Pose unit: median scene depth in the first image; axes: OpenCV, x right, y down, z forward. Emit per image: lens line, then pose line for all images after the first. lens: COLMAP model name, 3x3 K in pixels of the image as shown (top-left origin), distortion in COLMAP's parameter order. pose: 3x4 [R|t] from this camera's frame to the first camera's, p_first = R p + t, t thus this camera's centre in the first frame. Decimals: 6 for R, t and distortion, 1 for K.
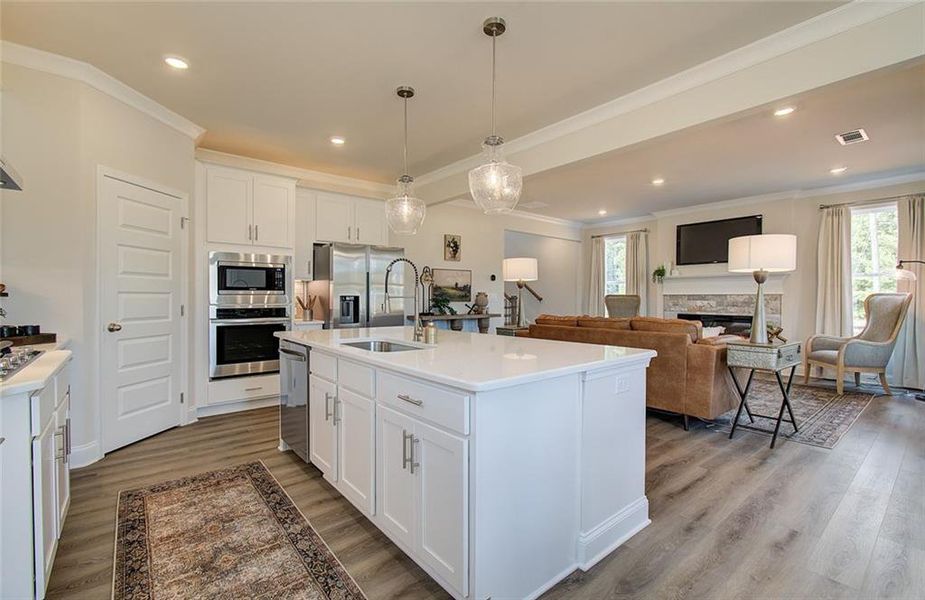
lens RADIAL K [[415.3, 0, 462.5], [0, 415.3, 300.0], [0, 0, 1]] dist [0.011744, 0.008434]
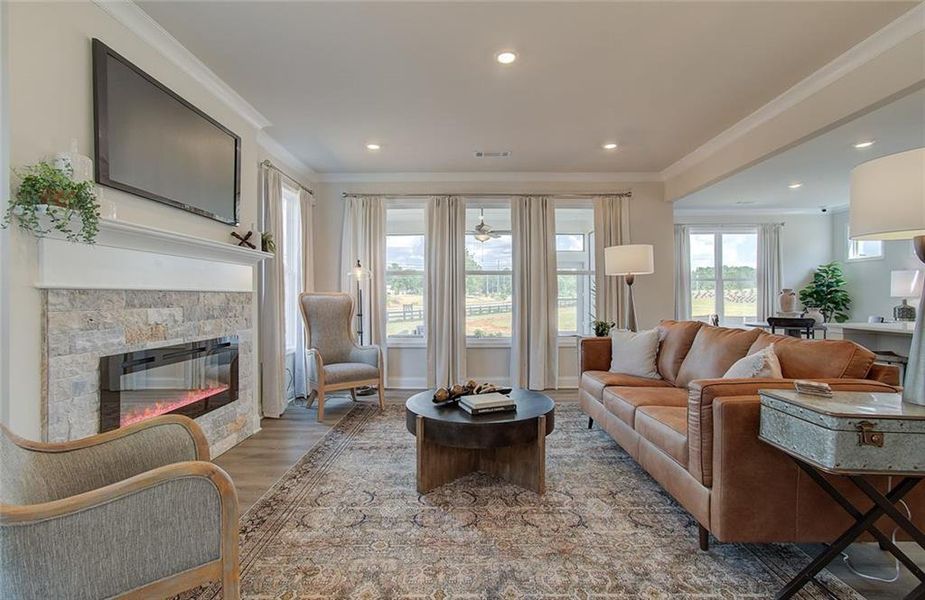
lens RADIAL K [[421.9, 0, 461.2], [0, 421.9, 298.8], [0, 0, 1]] dist [-0.003449, 0.000306]
pose [[-0.769879, -0.000481, 0.638189, 0.238932], [0.008064, 0.999913, 0.010481, -0.011091], [-0.638139, 0.013215, -0.769808, 1.686697]]
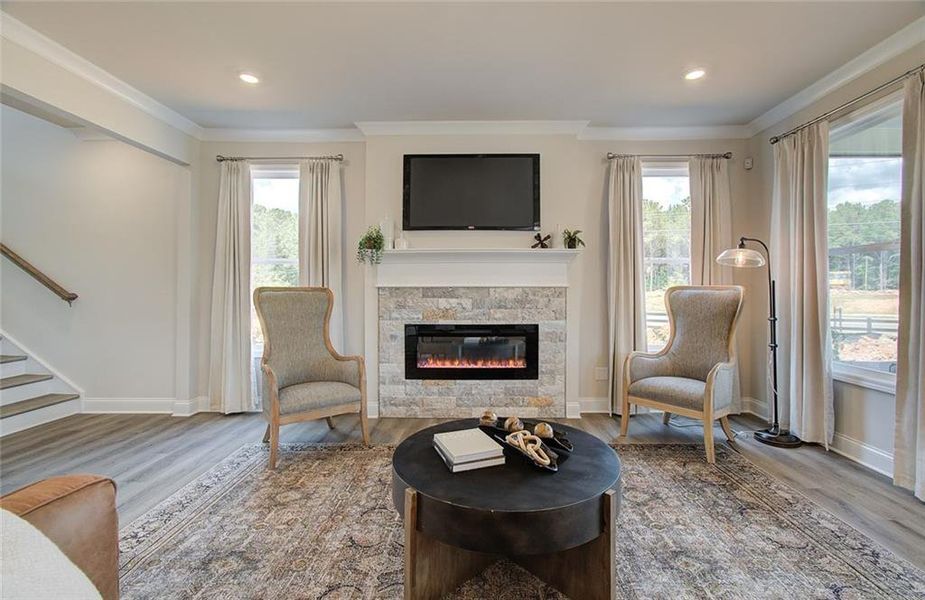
lens RADIAL K [[396.1, 0, 463.5], [0, 396.1, 286.3], [0, 0, 1]] dist [-0.004047, 0.000151]
pose [[0.637867, 0.009571, 0.770087, 0.289250], [0.006721, 0.999816, -0.017993, -0.006852], [-0.770117, 0.016653, 0.637685, 0.997731]]
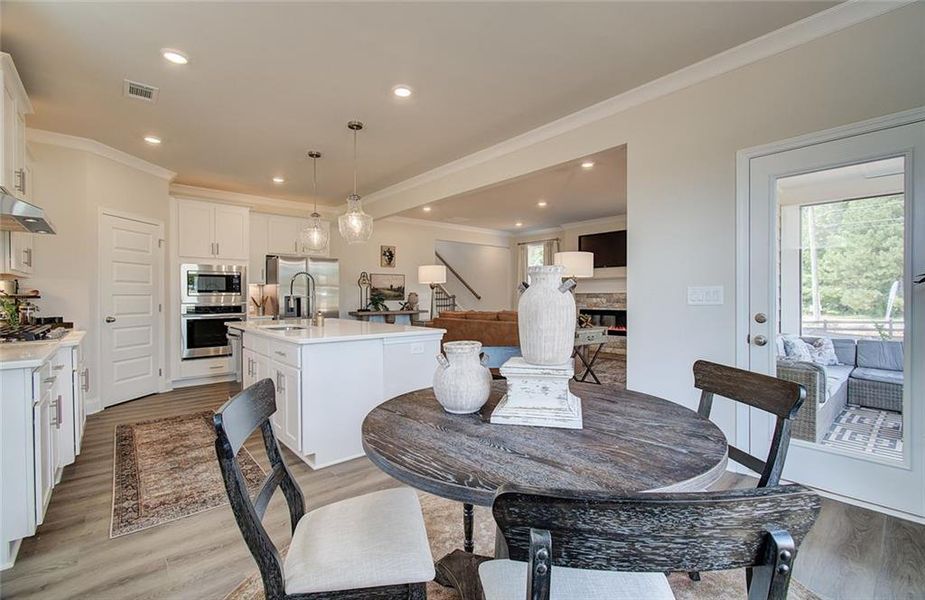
lens RADIAL K [[407.6, 0, 451.9], [0, 407.6, 299.2], [0, 0, 1]] dist [0.029604, 0.000153]
pose [[0.999959, -0.006758, 0.006034, 0.221244], [0.006757, 0.999977, 0.000258, 0.002628], [-0.006036, -0.000217, 0.999982, -0.286646]]
